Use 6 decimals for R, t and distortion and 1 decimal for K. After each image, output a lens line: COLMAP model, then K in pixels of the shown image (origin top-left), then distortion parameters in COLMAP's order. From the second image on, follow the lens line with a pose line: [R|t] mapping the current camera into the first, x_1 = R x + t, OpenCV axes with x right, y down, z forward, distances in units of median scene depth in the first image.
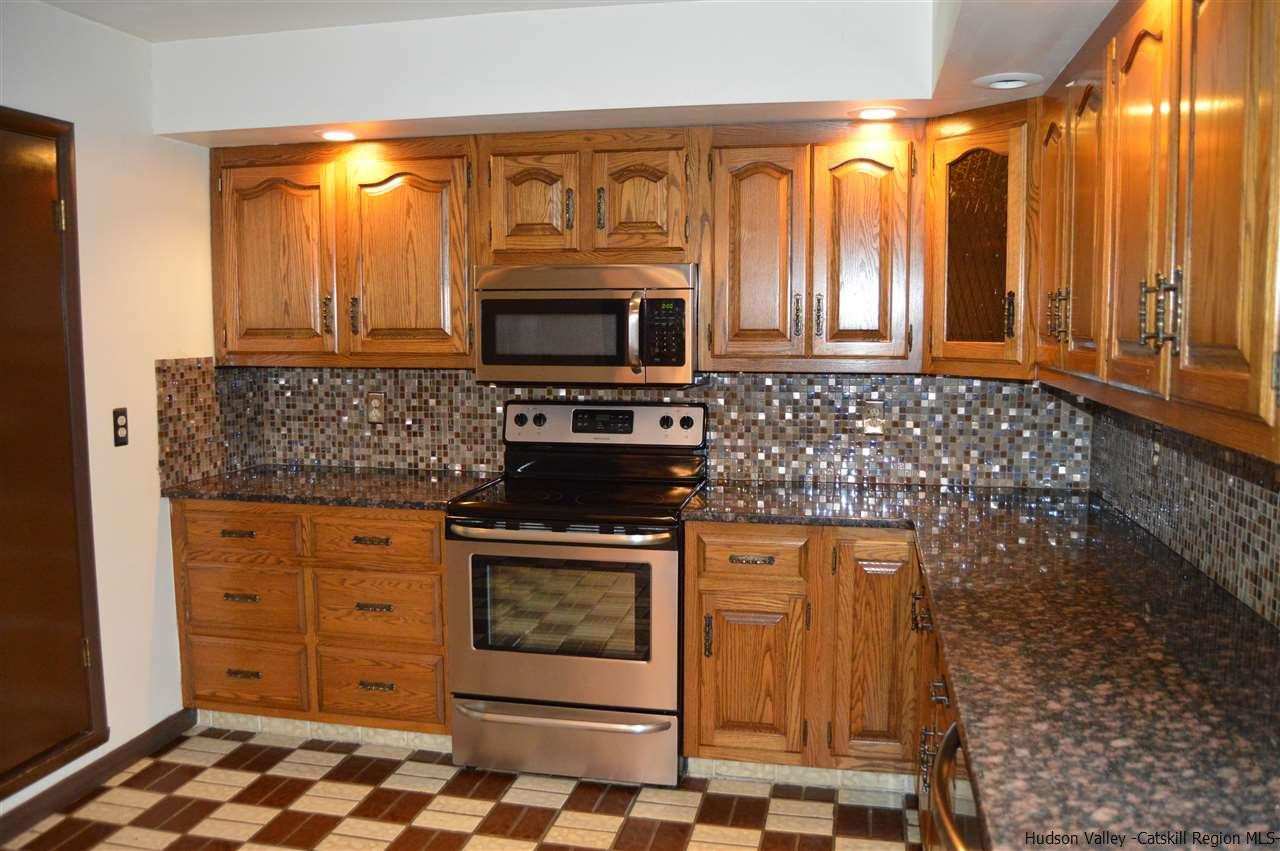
lens RADIAL K [[1020.7, 0, 640.0], [0, 1020.7, 425.2], [0, 0, 1]] dist [-0.076928, 0.009915]
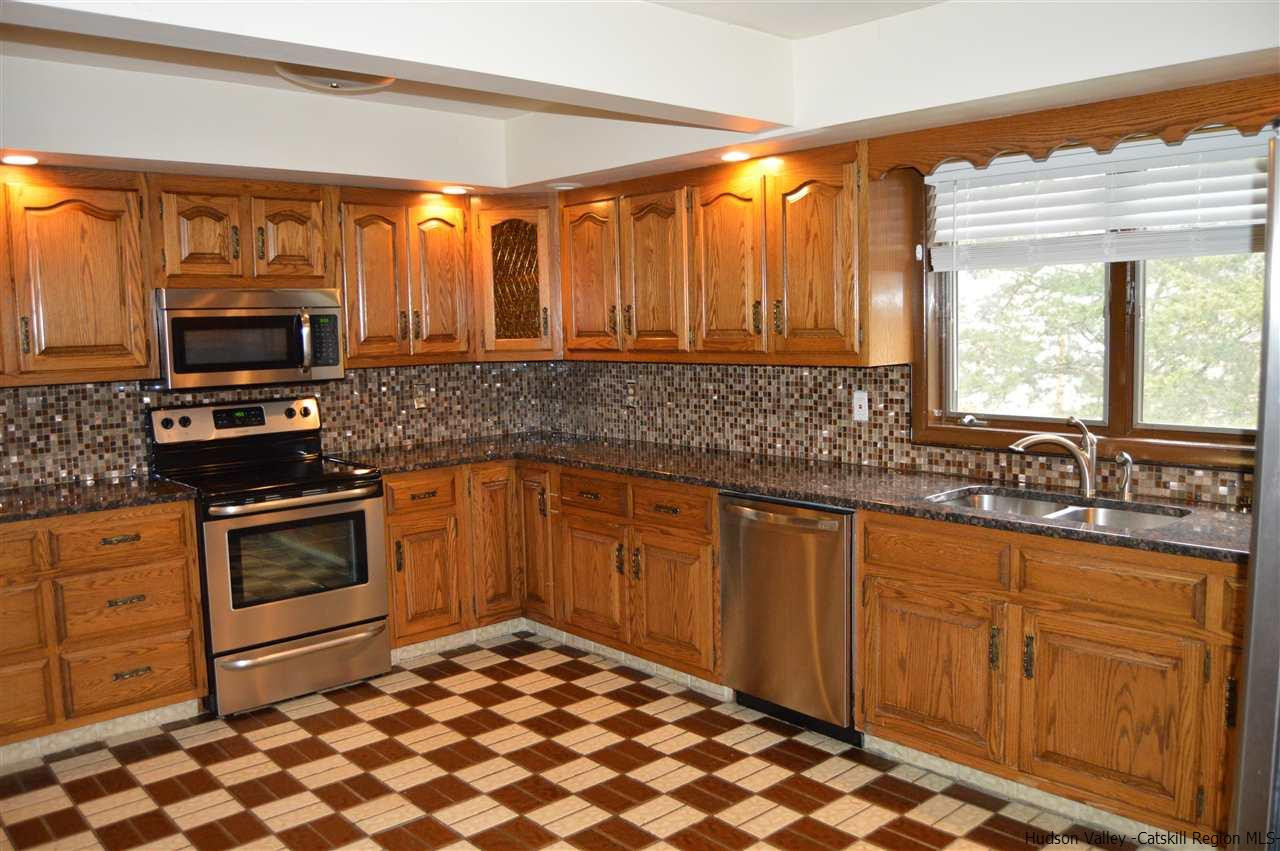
lens RADIAL K [[1020.7, 0, 643.7], [0, 1020.7, 423.2], [0, 0, 1]] dist [-0.076928, 0.009915]
pose [[0.579626, -0.093266, 0.809528, -0.756436], [0.105233, 0.993677, 0.039135, 0.006747], [-0.808059, 0.062506, 0.585776, -0.084317]]
